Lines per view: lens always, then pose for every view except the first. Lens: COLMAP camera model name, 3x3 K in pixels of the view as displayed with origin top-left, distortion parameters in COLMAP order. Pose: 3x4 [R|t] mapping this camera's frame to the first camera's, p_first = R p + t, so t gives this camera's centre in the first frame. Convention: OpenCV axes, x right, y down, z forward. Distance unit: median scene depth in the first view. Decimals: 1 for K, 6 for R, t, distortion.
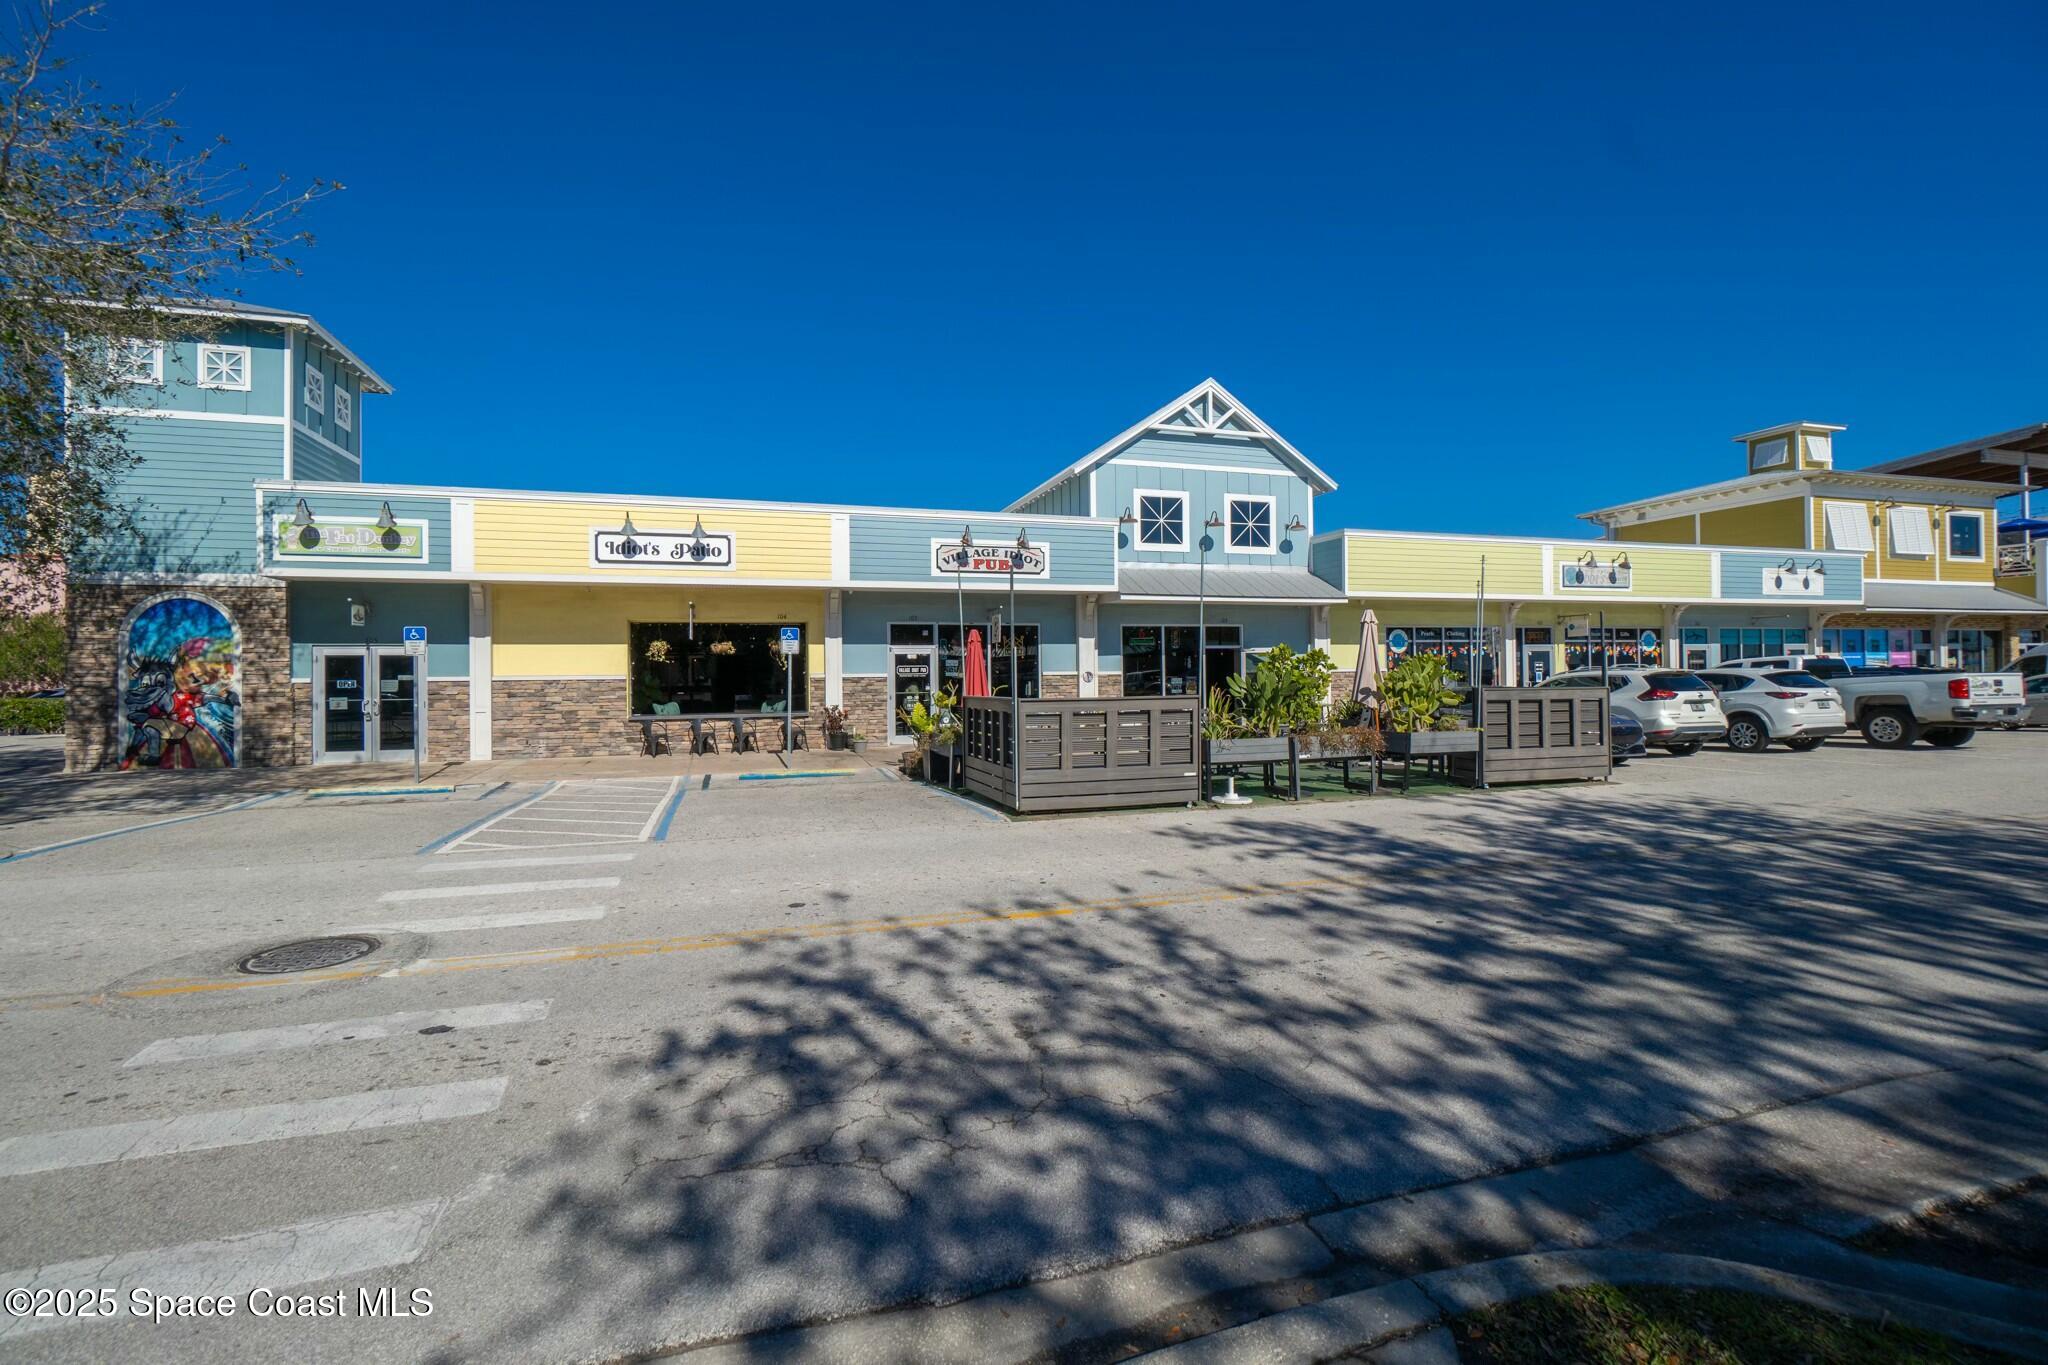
lens RADIAL K [[887.5, 0, 1024.6], [0, 887.5, 677.7], [0, 0, 1]] dist [0.002053, 0.000175]
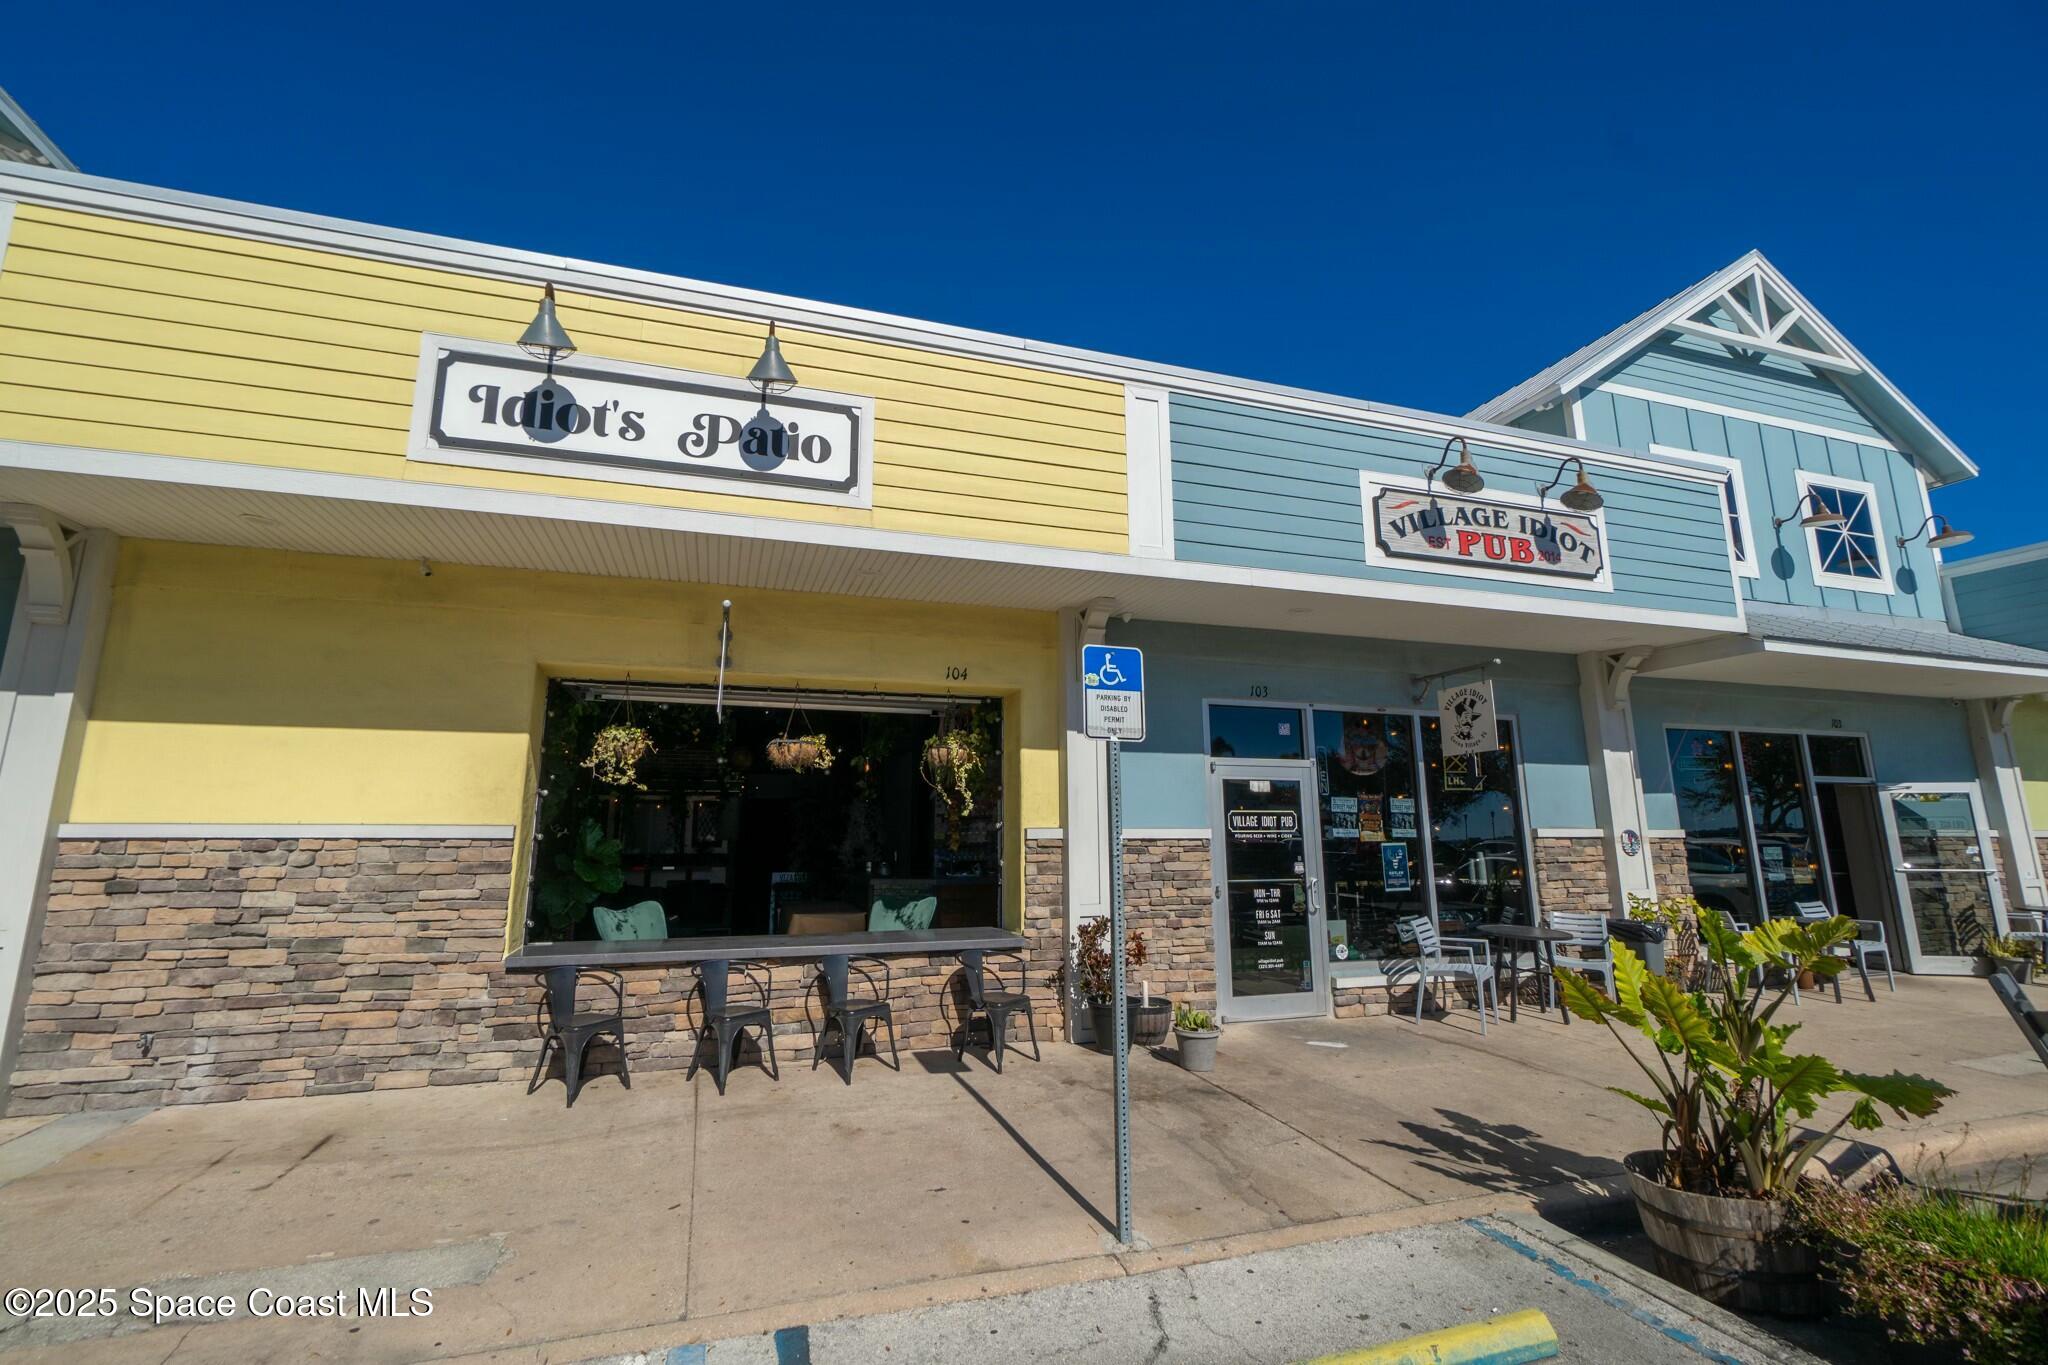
lens RADIAL K [[887.5, 0, 1012.1], [0, 887.5, 681.7], [0, 0, 1]] dist [0.002053, 0.000175]
pose [[0.999964, 0.008160, -0.002113, -0.251673], [-0.008406, 0.983866, -0.178707, 0.002022], [0.000620, 0.178718, 0.983900, 0.636529]]
